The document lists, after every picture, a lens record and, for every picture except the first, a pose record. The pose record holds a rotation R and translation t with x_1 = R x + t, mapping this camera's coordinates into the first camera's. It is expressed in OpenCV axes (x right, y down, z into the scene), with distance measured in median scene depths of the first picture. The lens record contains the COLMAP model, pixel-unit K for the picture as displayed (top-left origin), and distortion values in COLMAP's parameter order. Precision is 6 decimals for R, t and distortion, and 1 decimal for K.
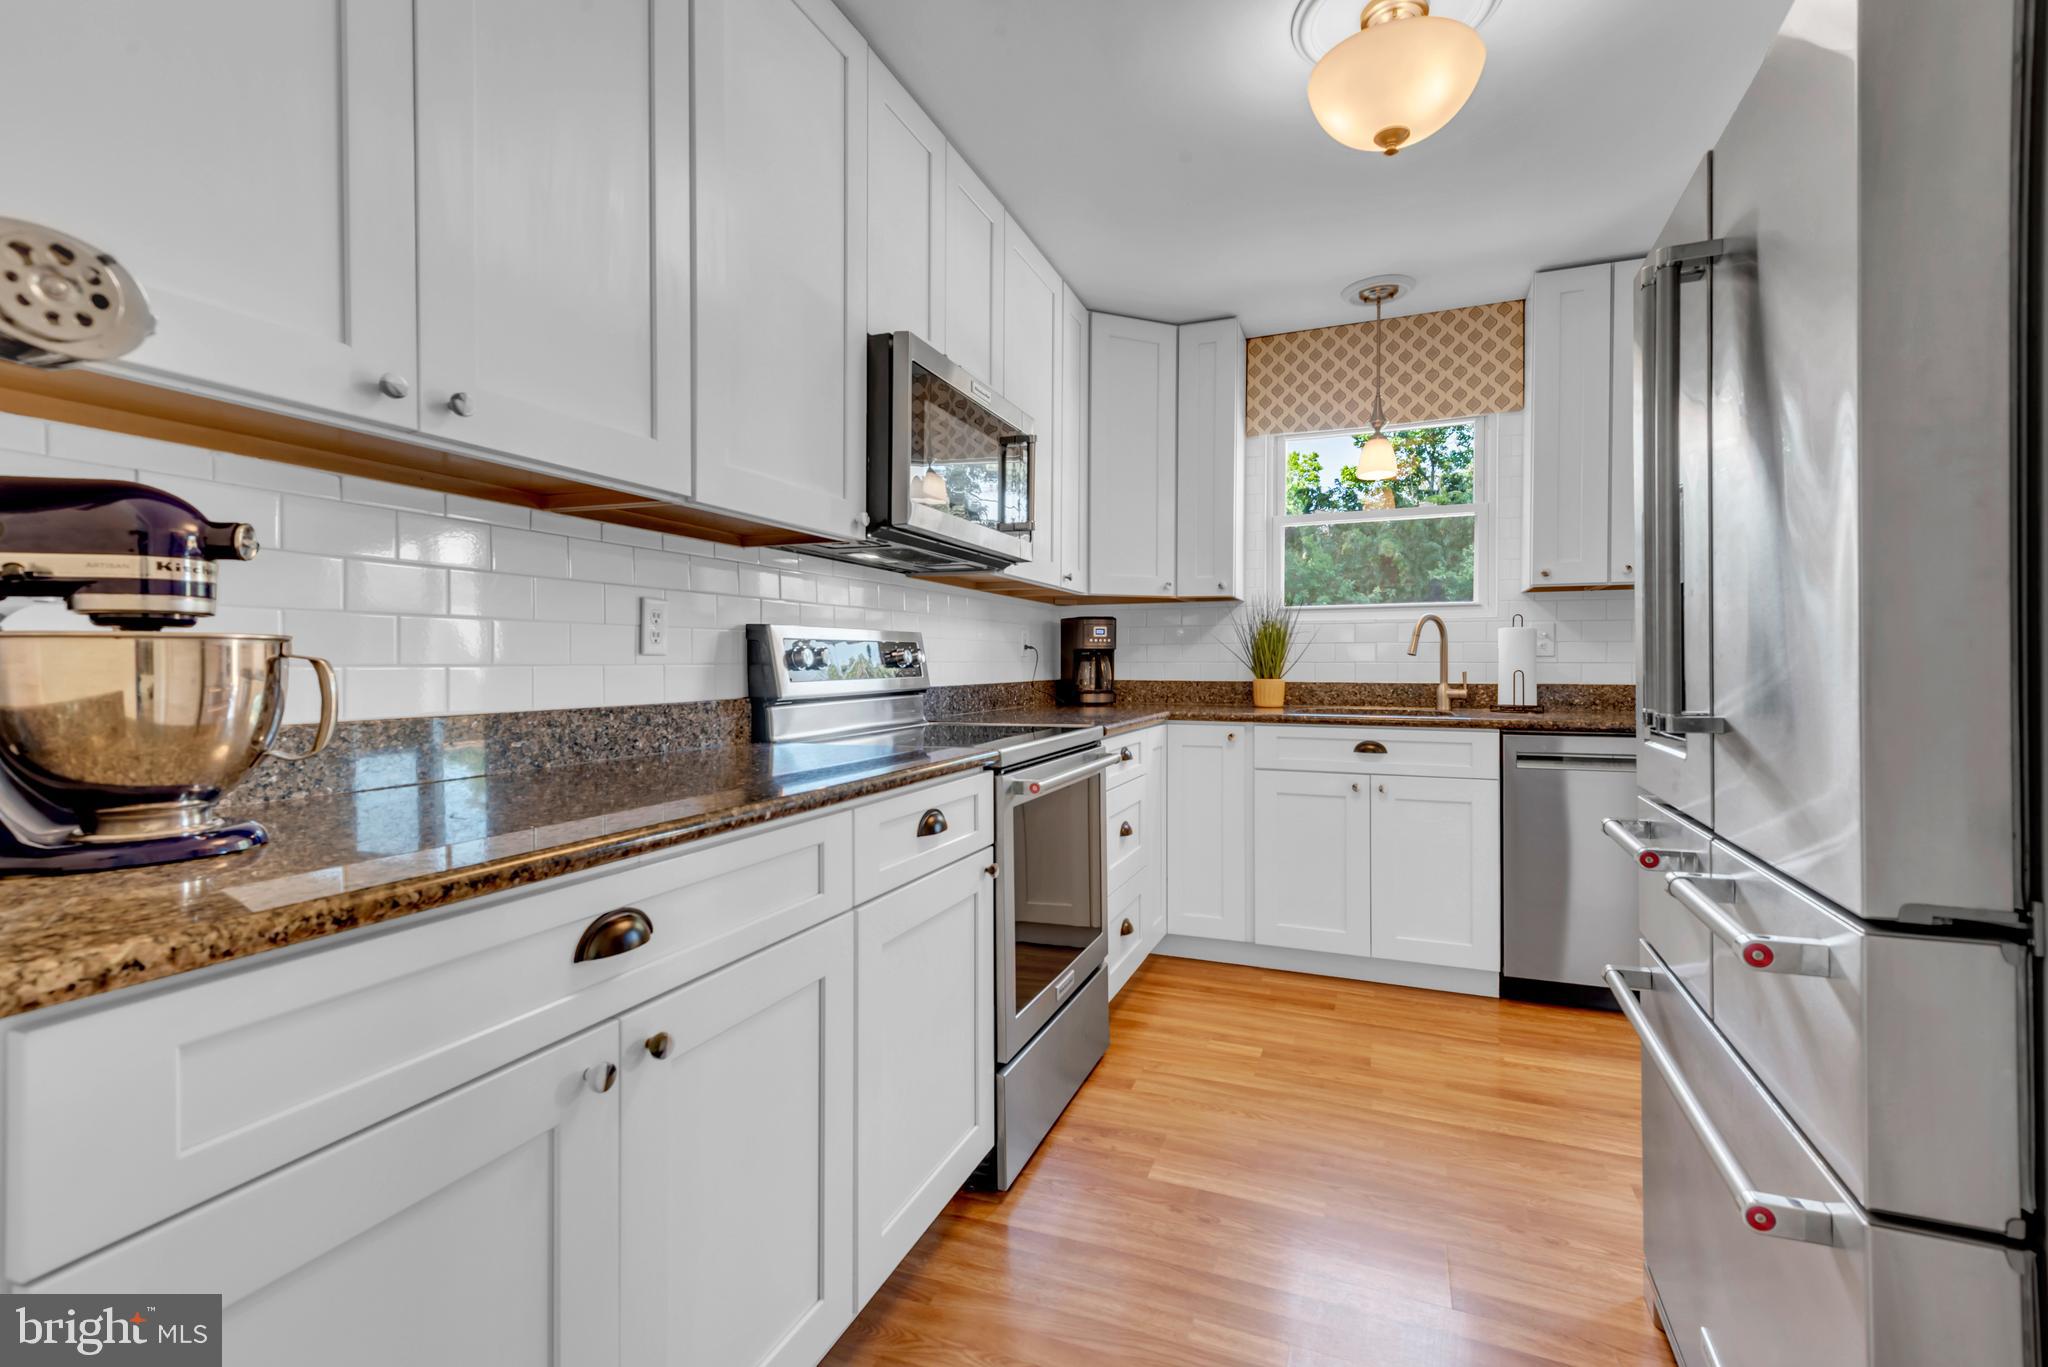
lens RADIAL K [[937.8, 0, 1021.1], [0, 937.8, 673.8], [0, 0, 1]] dist [0.010472, -0.006219]
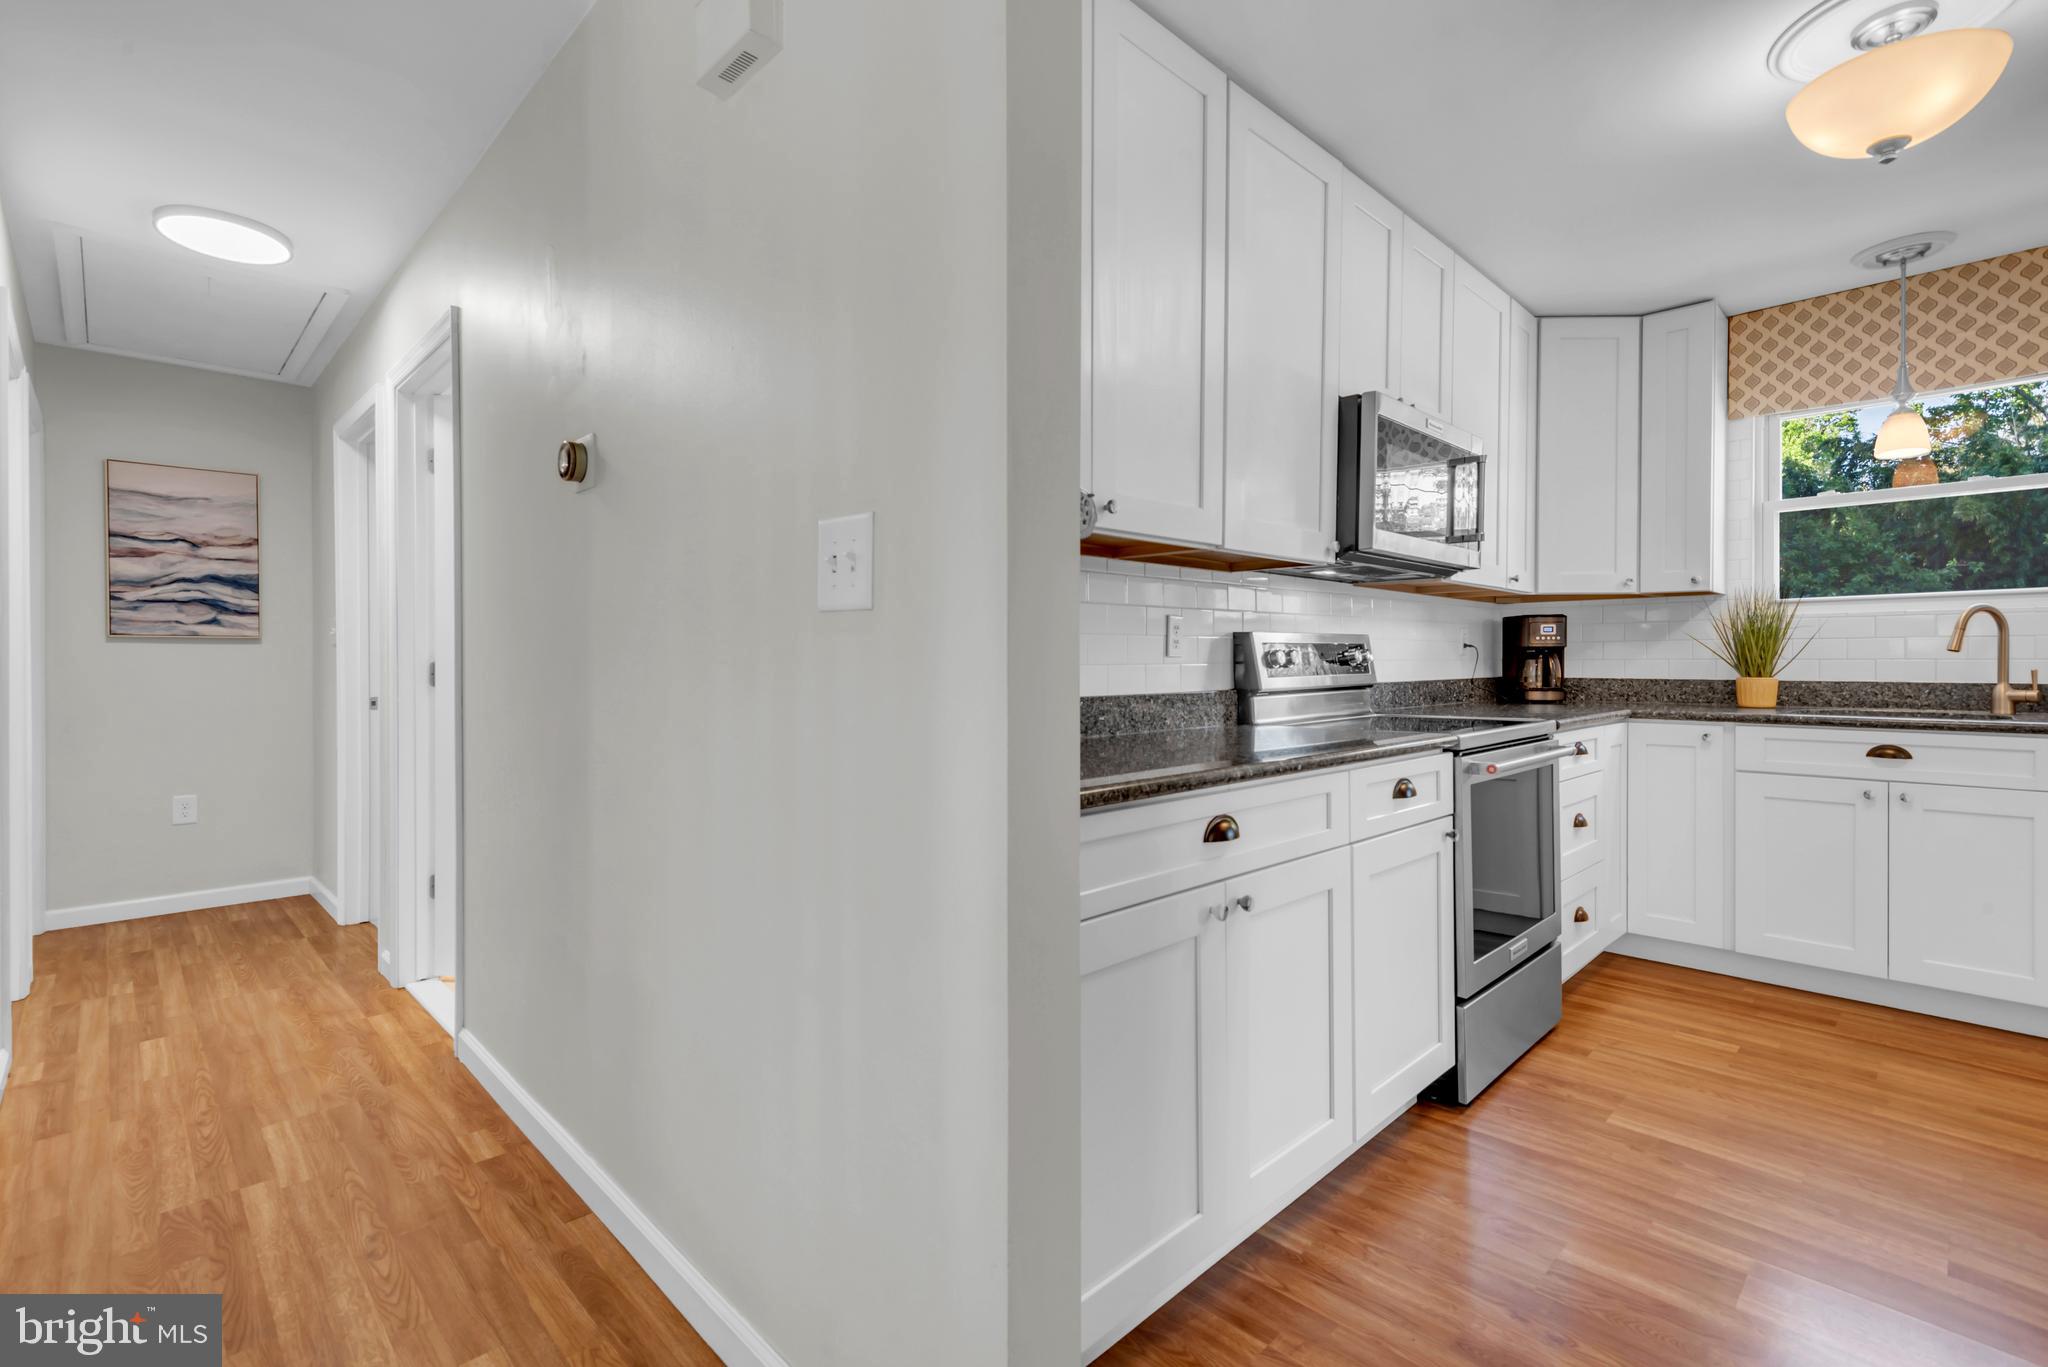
lens RADIAL K [[937.8, 0, 1003.4], [0, 937.8, 670.1], [0, 0, 1]] dist [0.010472, -0.006219]
pose [[0.908268, 0.001290, -0.418387, -0.041340], [-0.001914, 0.999998, -0.001072, 0.001203], [0.418384, 0.001775, 0.908268, -0.272355]]
